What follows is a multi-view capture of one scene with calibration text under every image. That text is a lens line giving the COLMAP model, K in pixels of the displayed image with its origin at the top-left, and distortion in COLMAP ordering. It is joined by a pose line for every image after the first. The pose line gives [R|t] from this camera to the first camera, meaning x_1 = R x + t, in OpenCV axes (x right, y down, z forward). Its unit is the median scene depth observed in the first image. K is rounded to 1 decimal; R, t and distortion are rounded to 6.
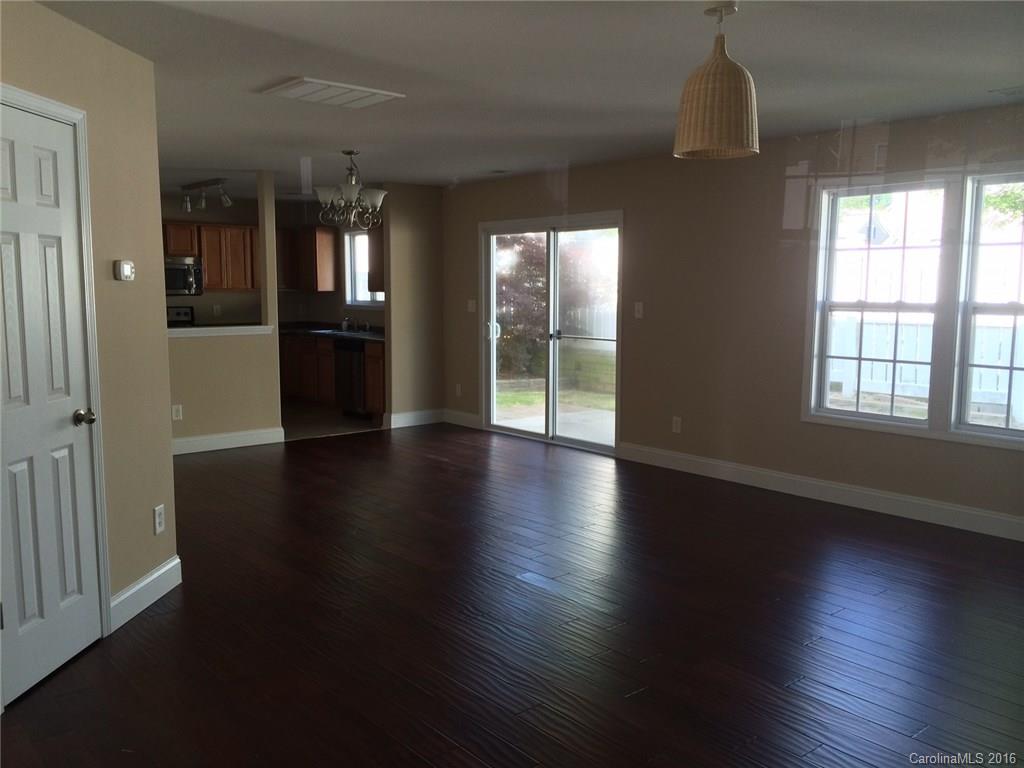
lens RADIAL K [[880.6, 0, 509.8], [0, 880.6, 385.8], [0, 0, 1]] dist [0.012323, 0.006647]
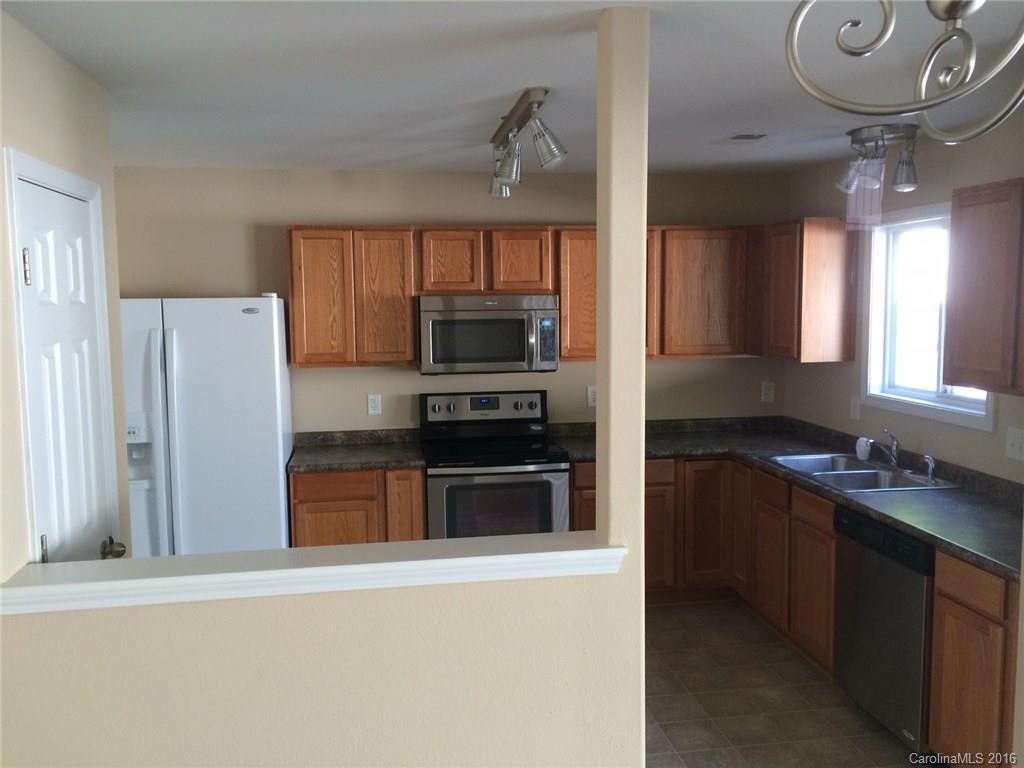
lens RADIAL K [[880.6, 0, 509.9], [0, 880.6, 381.1], [0, 0, 1]] dist [0.012323, 0.006647]
pose [[0.855997, 0.034535, -0.515825, -0.119807], [-0.042711, 0.999080, -0.003988, -0.094609], [0.515213, 0.025445, 0.856685, 0.571148]]
